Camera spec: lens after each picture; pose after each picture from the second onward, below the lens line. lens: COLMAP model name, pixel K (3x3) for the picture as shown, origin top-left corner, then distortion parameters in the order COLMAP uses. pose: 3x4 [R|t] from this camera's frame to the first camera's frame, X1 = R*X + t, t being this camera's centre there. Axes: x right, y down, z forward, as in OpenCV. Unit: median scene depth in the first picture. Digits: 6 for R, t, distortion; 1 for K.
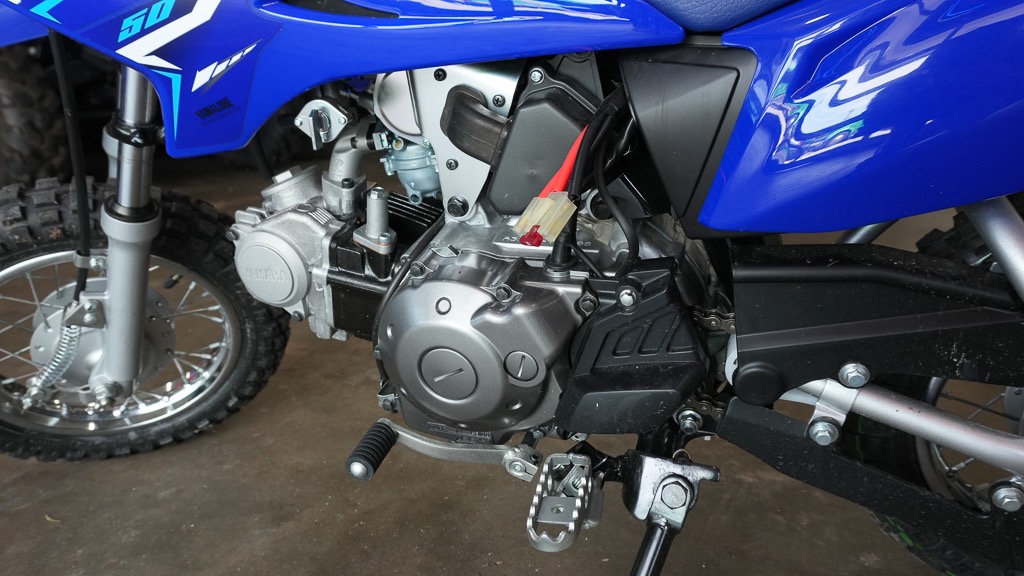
lens RADIAL K [[695.8, 0, 516.0], [0, 695.8, 280.7], [0, 0, 1]] dist [-0.057175, 0.049794]
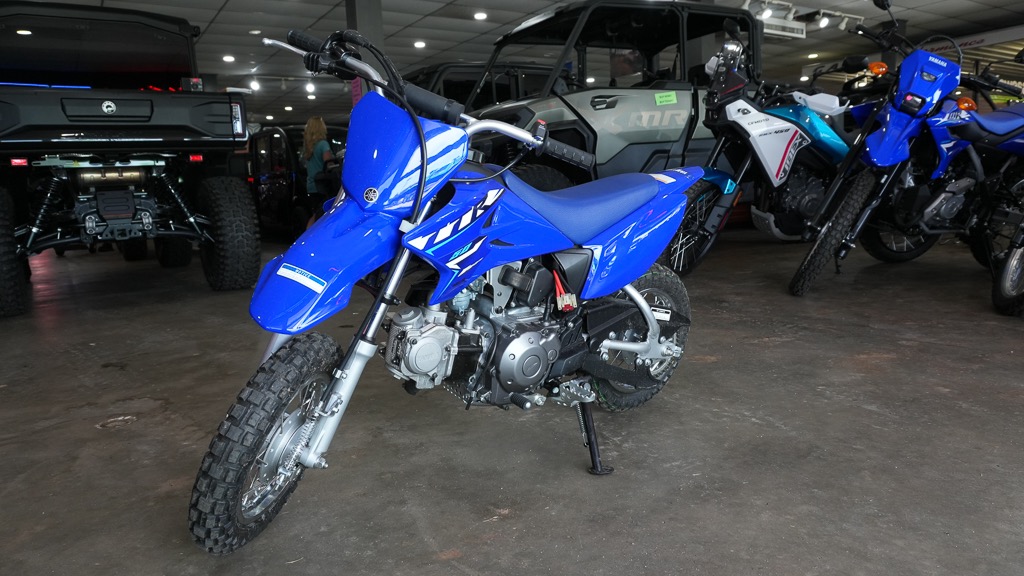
lens RADIAL K [[695.8, 0, 516.0], [0, 695.8, 280.7], [0, 0, 1]] dist [-0.057175, 0.049794]
pose [[0.566084, -0.113139, 0.816547, -2.075570], [0.261735, 0.963951, -0.047889, -0.067821], [-0.781693, 0.240828, 0.575290, -0.551720]]
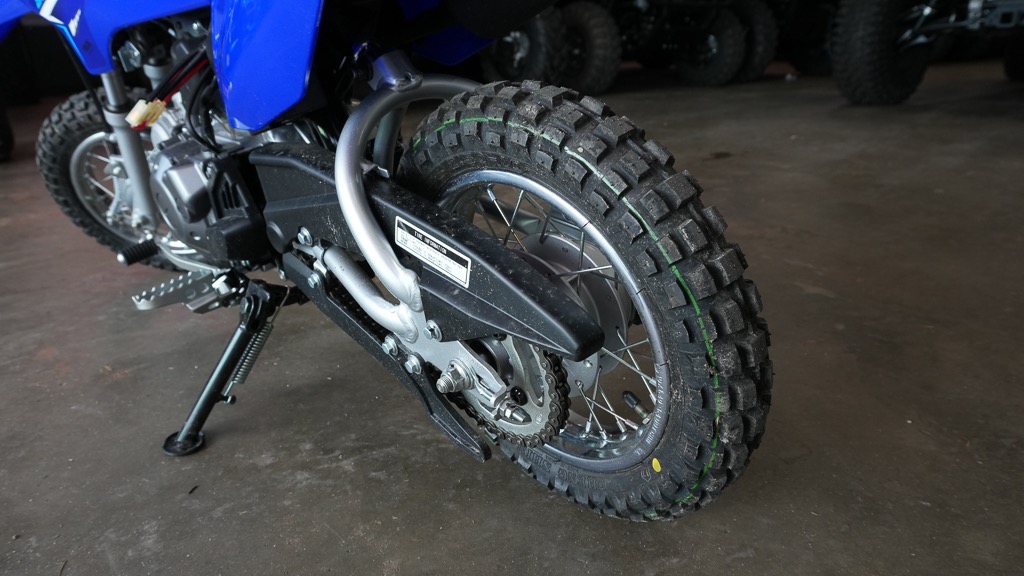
lens RADIAL K [[695.8, 0, 516.0], [0, 695.8, 280.7], [0, 0, 1]] dist [-0.057175, 0.049794]
pose [[0.871872, 0.158848, -0.463257, 1.244038], [-0.118010, 0.986206, 0.116063, 0.009254], [0.475304, -0.046523, 0.878591, -0.041330]]
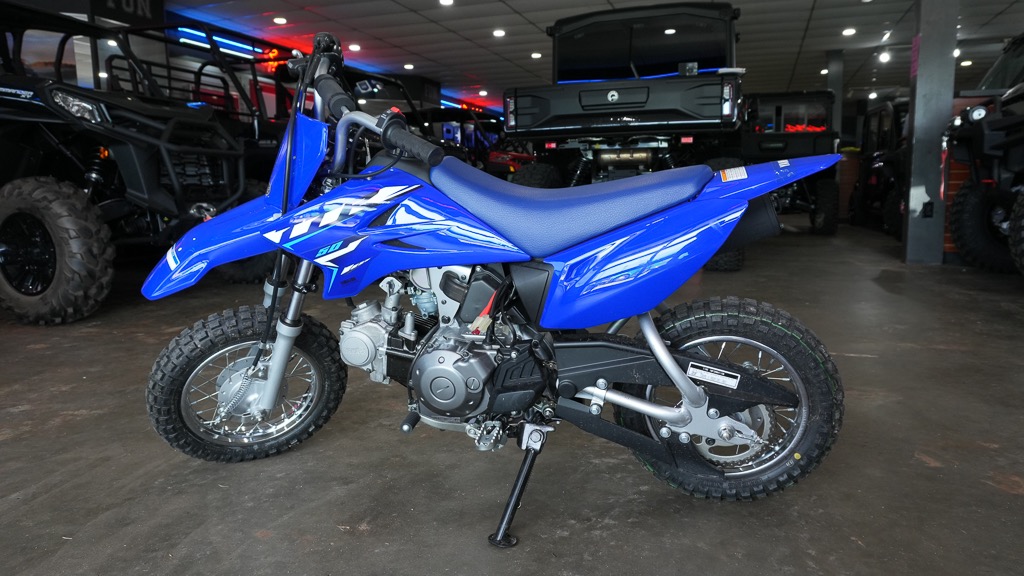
lens RADIAL K [[695.8, 0, 516.0], [0, 695.8, 280.7], [0, 0, 1]] dist [-0.057175, 0.049794]
pose [[0.998228, -0.004190, 0.059361, 0.013065], [0.013049, 0.988653, -0.149649, 0.112303], [-0.058061, 0.150159, 0.986956, -1.288193]]
